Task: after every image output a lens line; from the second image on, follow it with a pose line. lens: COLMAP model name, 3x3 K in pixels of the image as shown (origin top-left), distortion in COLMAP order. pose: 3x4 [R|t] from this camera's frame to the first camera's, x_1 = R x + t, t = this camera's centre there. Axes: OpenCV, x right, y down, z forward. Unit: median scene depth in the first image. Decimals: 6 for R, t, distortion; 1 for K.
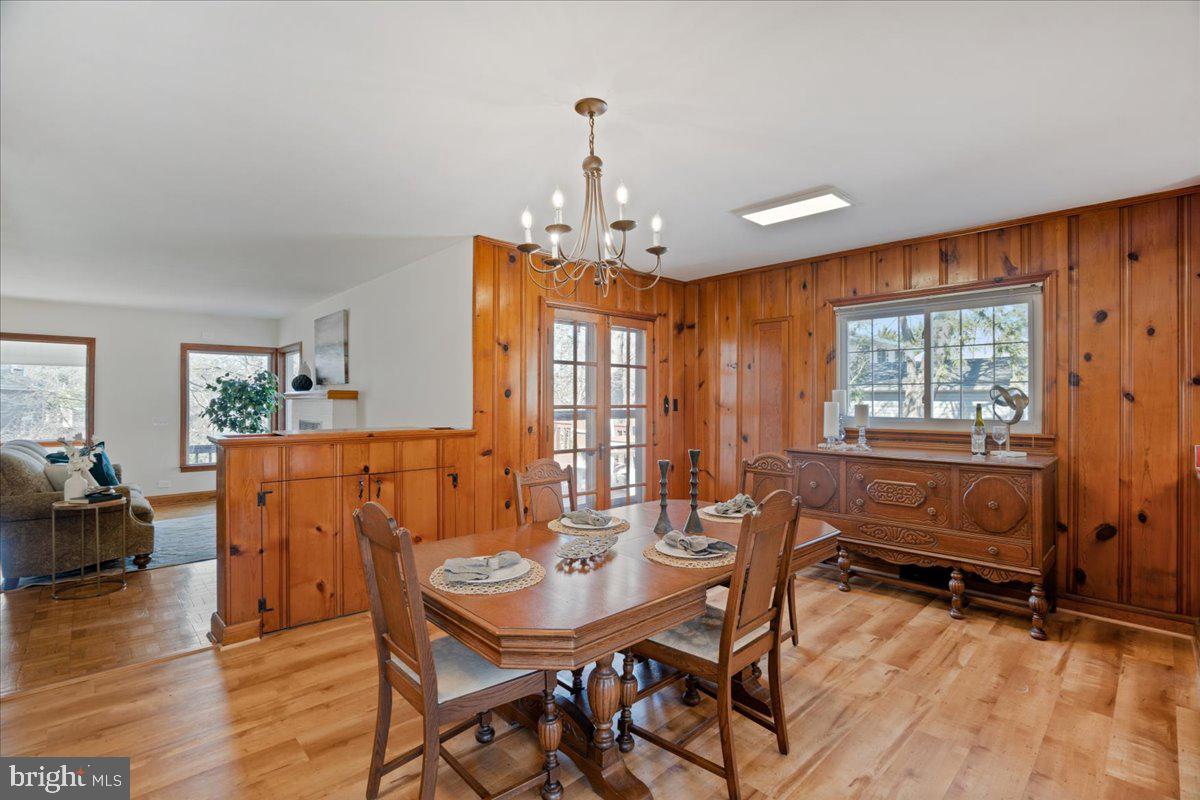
lens RADIAL K [[586.0, 0, 600.0], [0, 586.0, 400.0], [0, 0, 1]] dist [-0.024601, 0.000229]
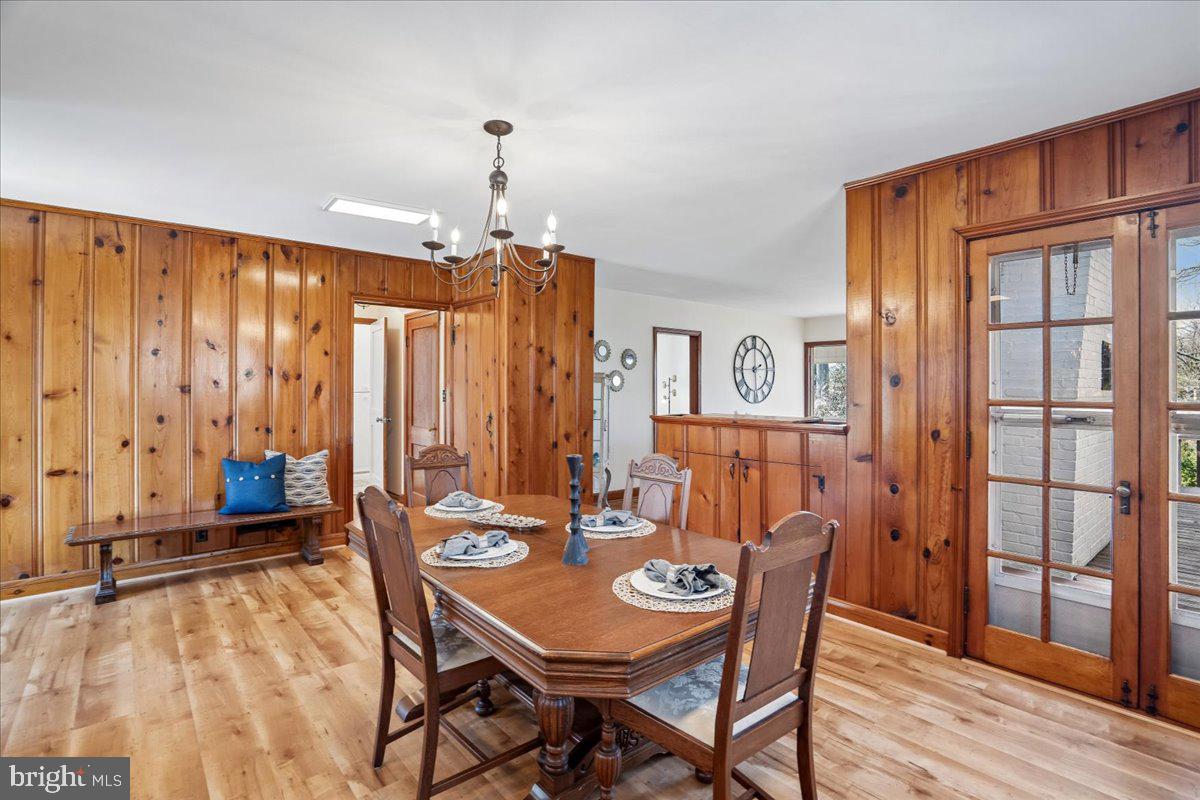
lens RADIAL K [[587.0, 0, 605.5], [0, 587.0, 385.0], [0, 0, 1]] dist [-0.000119, 0.021133]
pose [[-0.040354, -0.003348, -0.999180, 0.572532], [-0.003653, 0.999988, -0.003203, -0.002631], [0.999179, 0.003520, -0.040366, 0.659041]]
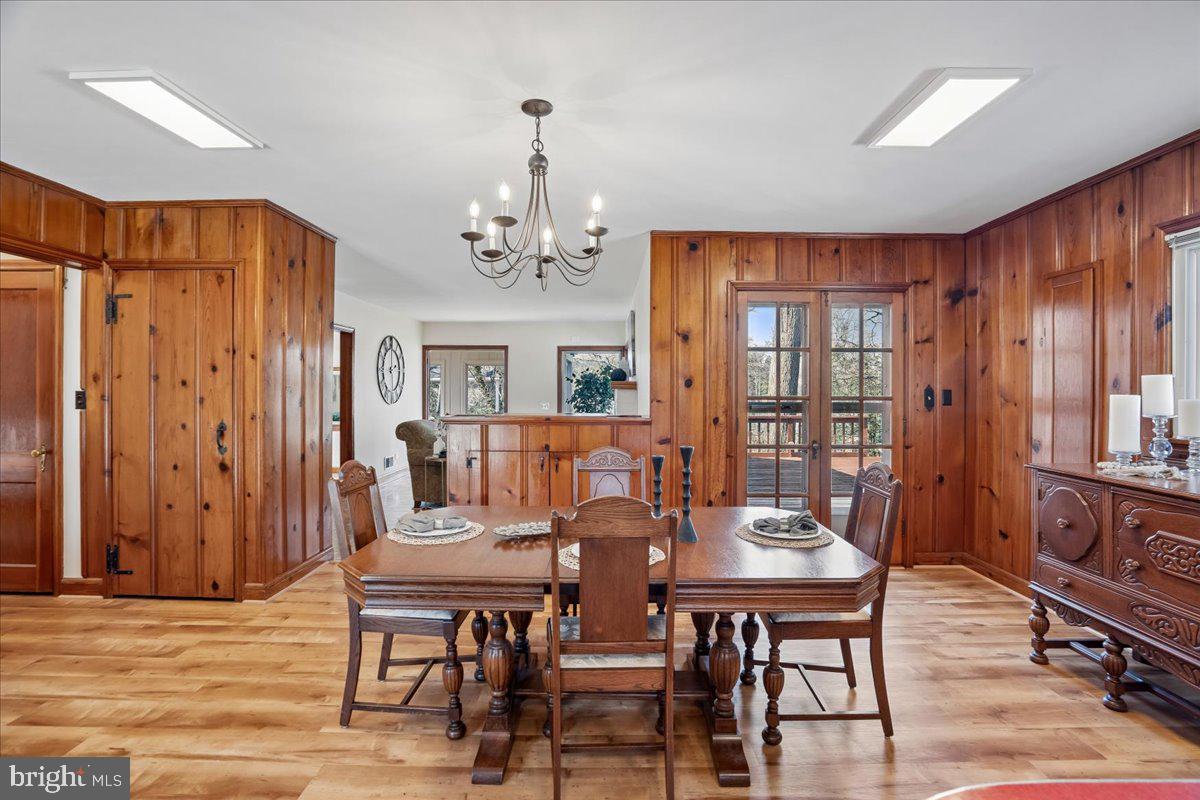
lens RADIAL K [[578.7, 0, 596.5], [0, 578.7, 390.0], [0, 0, 1]] dist [0.000999, 0.000787]
pose [[0.719027, 0.002556, -0.694977, 0.407297], [-0.004626, 0.999989, -0.001109, 0.001898], [0.694966, 0.004012, 0.719031, 0.179038]]
